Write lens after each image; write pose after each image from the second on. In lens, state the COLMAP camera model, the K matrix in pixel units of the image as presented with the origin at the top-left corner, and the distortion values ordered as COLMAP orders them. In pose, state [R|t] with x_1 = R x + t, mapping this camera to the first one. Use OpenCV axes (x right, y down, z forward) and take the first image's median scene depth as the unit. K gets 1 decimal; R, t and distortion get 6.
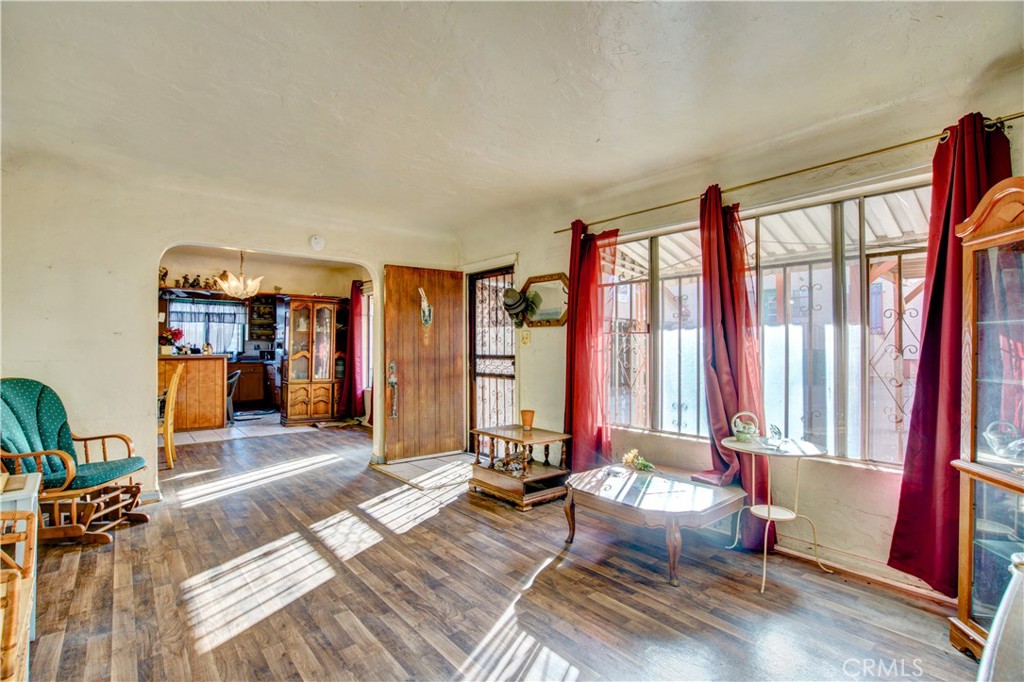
lens RADIAL K [[486.0, 0, 507.0], [0, 486.0, 339.9], [0, 0, 1]] dist [-0.018271, 0.000742]
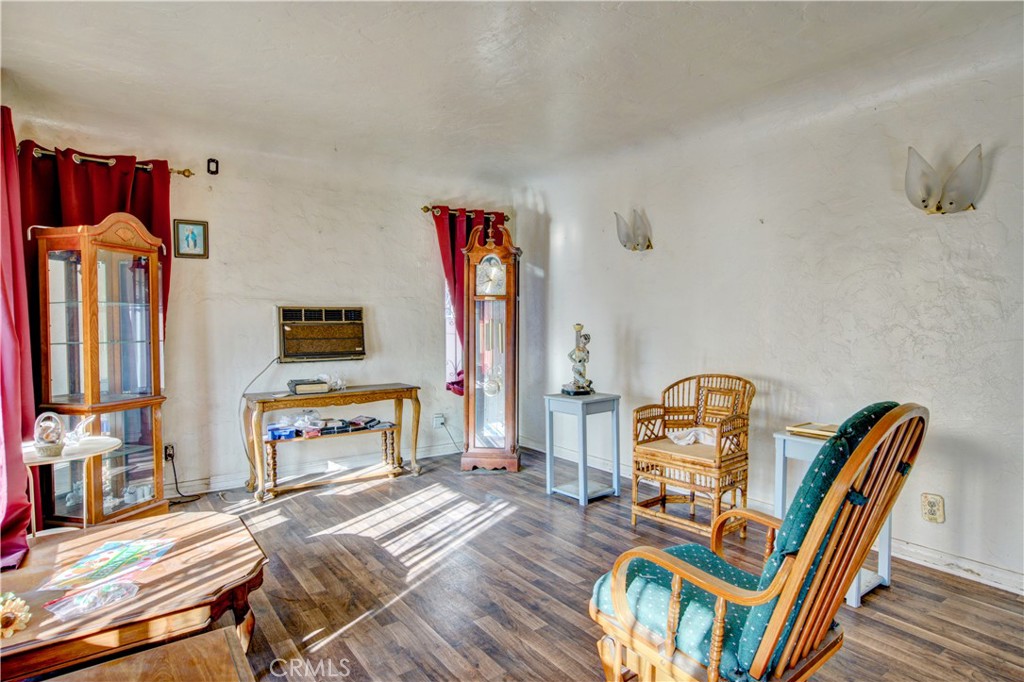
lens RADIAL K [[563.3, 0, 504.0], [0, 563.3, 354.0], [0, 0, 1]] dist [-0.036376, 0.001170]
pose [[-0.998278, -0.003037, 0.058588, -0.145329], [-0.000244, 0.998865, 0.047626, 0.022543], [-0.058667, 0.047529, -0.997146, 1.233470]]
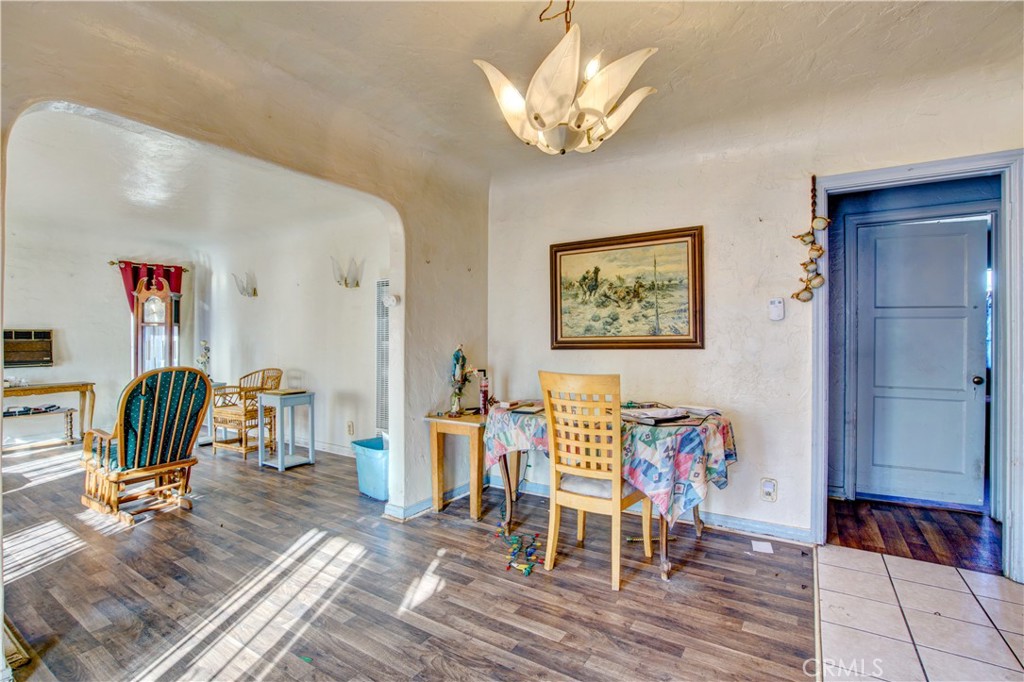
lens RADIAL K [[486.0, 0, 507.0], [0, 486.0, 339.9], [0, 0, 1]] dist [-0.018271, 0.000742]
pose [[-0.952532, 0.000981, -0.304438, -0.646631], [0.003514, 0.999964, -0.007772, 0.027986], [0.304420, -0.008473, -0.952500, 1.862475]]
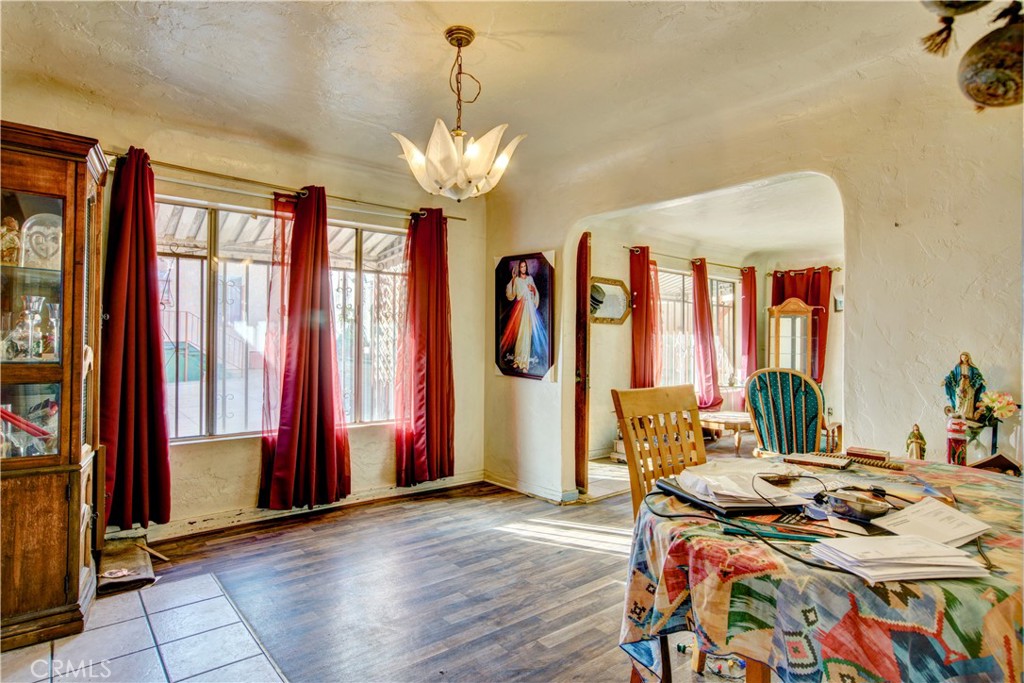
lens RADIAL K [[567.2, 0, 512.0], [0, 567.2, 341.5], [0, 0, 1]] dist [-0.013506, 0.000092]
pose [[-0.020837, 0.005976, 0.999765, -1.440153], [-0.014536, 0.999875, -0.006280, 0.029118], [-0.999677, -0.014664, -0.020748, 1.442931]]
